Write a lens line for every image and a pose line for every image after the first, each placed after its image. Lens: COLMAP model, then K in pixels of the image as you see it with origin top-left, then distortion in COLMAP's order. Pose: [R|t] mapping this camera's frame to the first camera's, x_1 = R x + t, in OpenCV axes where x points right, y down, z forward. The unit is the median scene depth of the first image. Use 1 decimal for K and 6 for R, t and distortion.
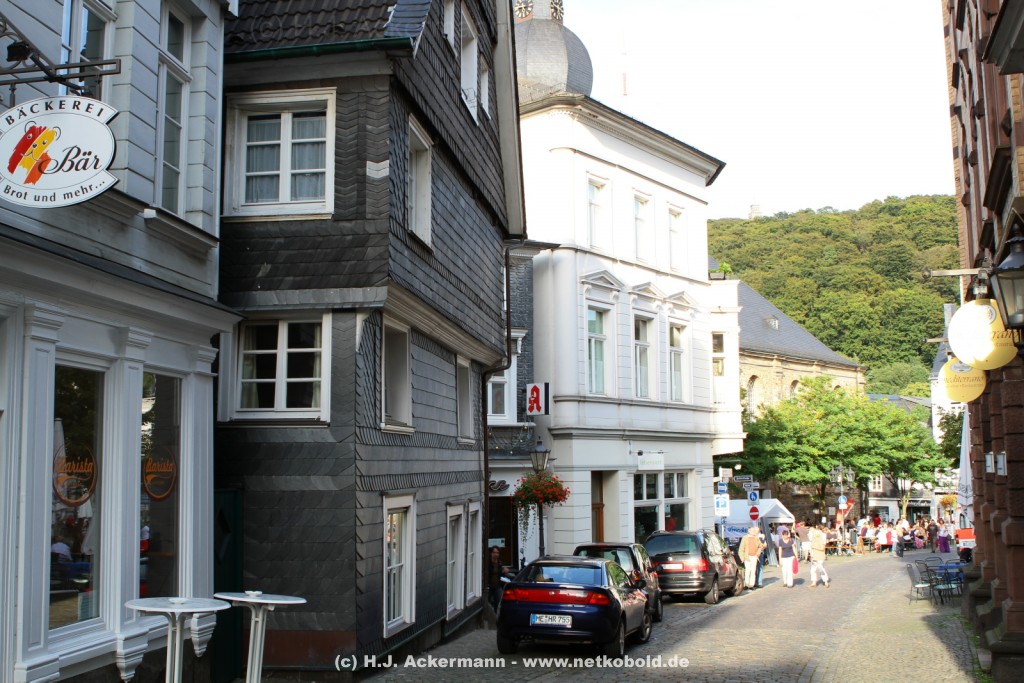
lens RADIAL K [[1152.4, 0, 512.0], [0, 1152.4, 341.5], [0, 0, 1]] dist [-0.094315, 0.042396]
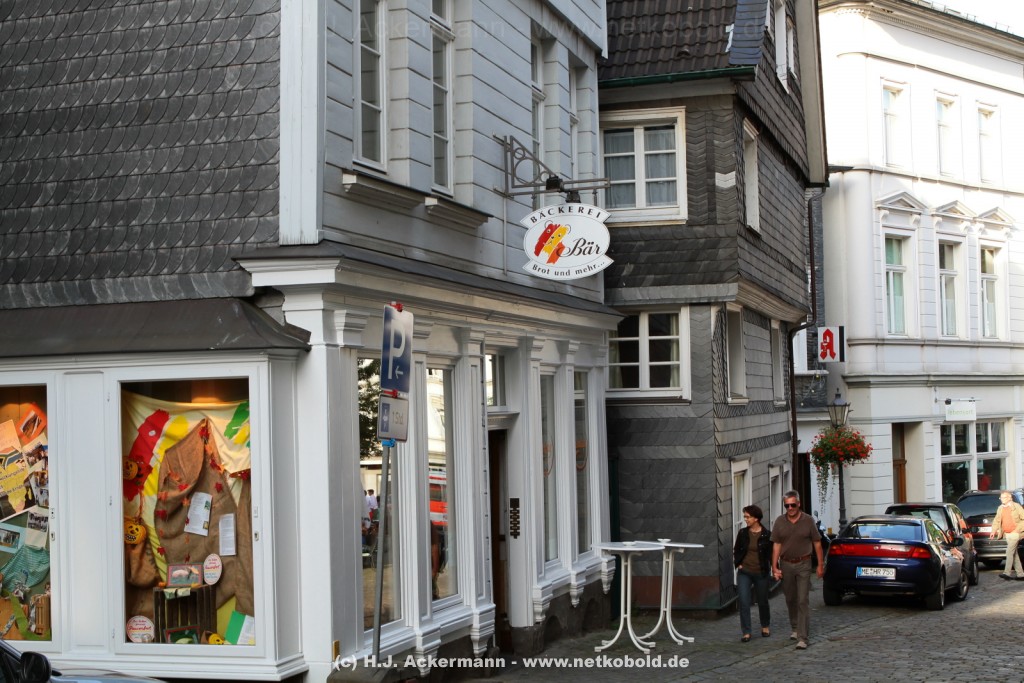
lens RADIAL K [[1693.6, 0, 512.0], [0, 1693.6, 341.5], [0, 0, 1]] dist [-0.068960, 0.118337]
pose [[0.991002, -0.019344, -0.132441, -0.089147], [0.029006, 0.997025, 0.071412, -0.095758], [0.130665, -0.074611, 0.988615, -0.588843]]
